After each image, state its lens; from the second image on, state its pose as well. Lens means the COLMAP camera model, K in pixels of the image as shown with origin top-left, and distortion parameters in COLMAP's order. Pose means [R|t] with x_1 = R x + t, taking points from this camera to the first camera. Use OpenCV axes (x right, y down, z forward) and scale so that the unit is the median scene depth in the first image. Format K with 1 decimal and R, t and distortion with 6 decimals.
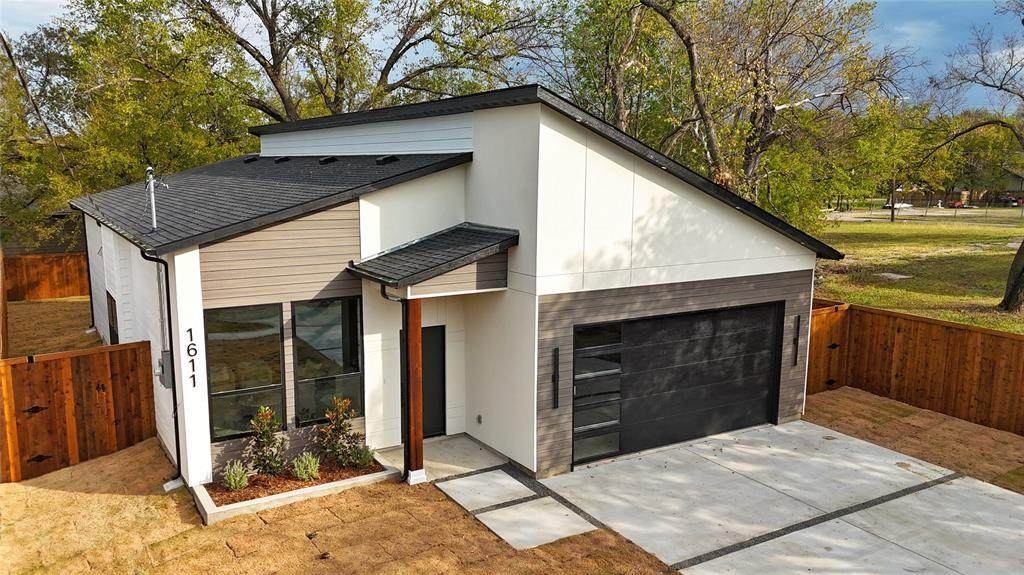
lens RADIAL K [[799.4, 0, 512.0], [0, 799.4, 287.5], [0, 0, 1]] dist [0.031036, -0.006560]
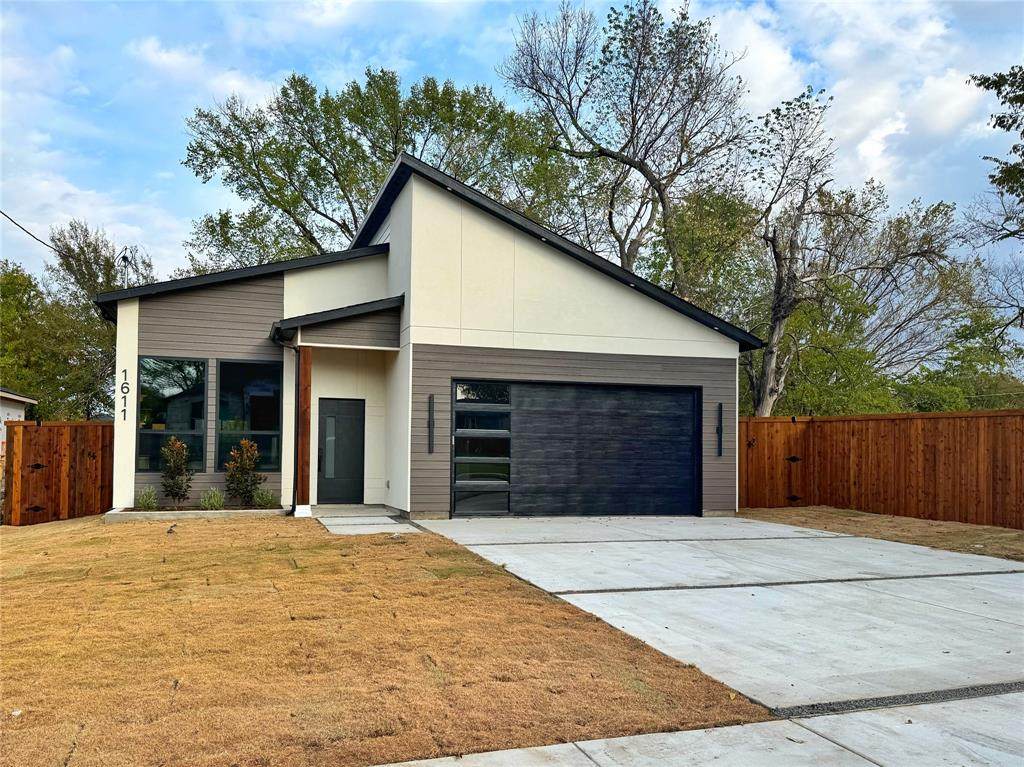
lens RADIAL K [[802.6, 0, 493.8], [0, 802.6, 417.8], [0, 0, 1]] dist [0.067777, -0.132280]
pose [[0.971461, -0.004037, -0.237164, 0.369129], [-0.041756, 0.981330, -0.187744, 0.286800], [0.233494, 0.192289, 0.953156, -0.006220]]
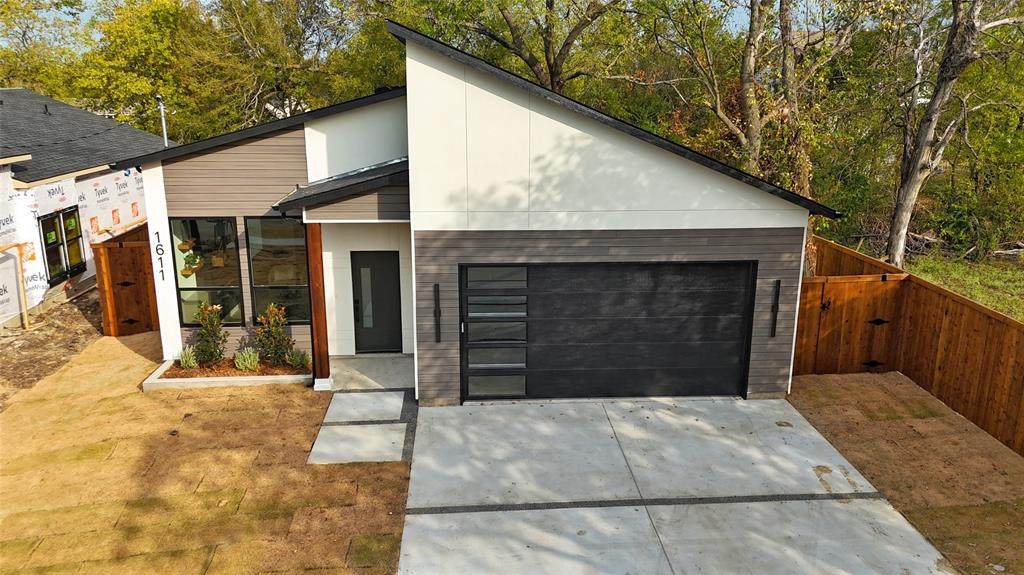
lens RADIAL K [[784.1, 0, 540.0], [0, 784.1, 287.1], [0, 0, 1]] dist [0.004770, 0.084248]
pose [[0.899000, 0.117473, -0.421899, 0.554661], [-0.073246, 0.990115, 0.119612, -0.044720], [0.431779, -0.076629, 0.898718, 0.154571]]
